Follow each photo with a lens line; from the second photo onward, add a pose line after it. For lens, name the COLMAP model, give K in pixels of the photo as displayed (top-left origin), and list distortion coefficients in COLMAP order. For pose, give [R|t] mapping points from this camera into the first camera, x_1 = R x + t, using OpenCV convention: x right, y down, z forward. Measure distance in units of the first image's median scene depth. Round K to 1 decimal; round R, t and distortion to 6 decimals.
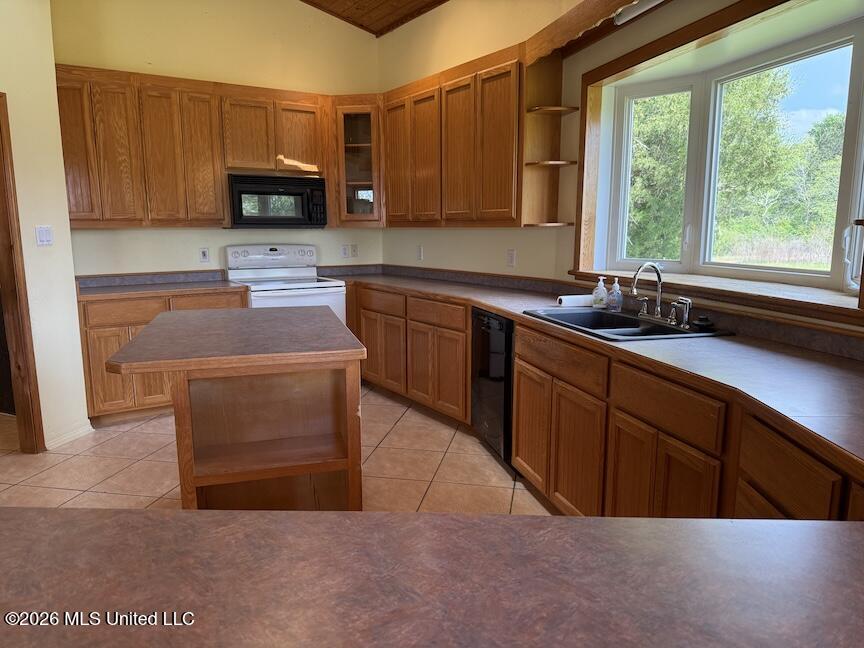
lens RADIAL K [[602.3, 0, 432.0], [0, 602.3, 324.0], [0, 0, 1]] dist [0.179804, -0.398229]
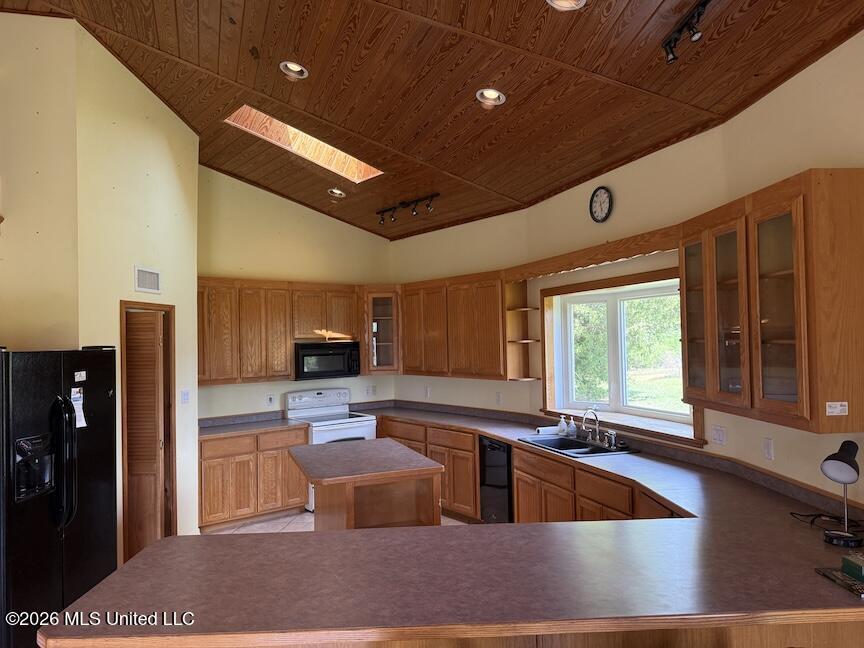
lens RADIAL K [[602.3, 0, 432.0], [0, 602.3, 324.0], [0, 0, 1]] dist [0.179804, -0.398229]
pose [[0.996222, -0.015715, 0.085410, -0.175643], [0.031182, 0.982635, -0.182908, -0.027778], [-0.081052, 0.184880, 0.979413, -0.521974]]
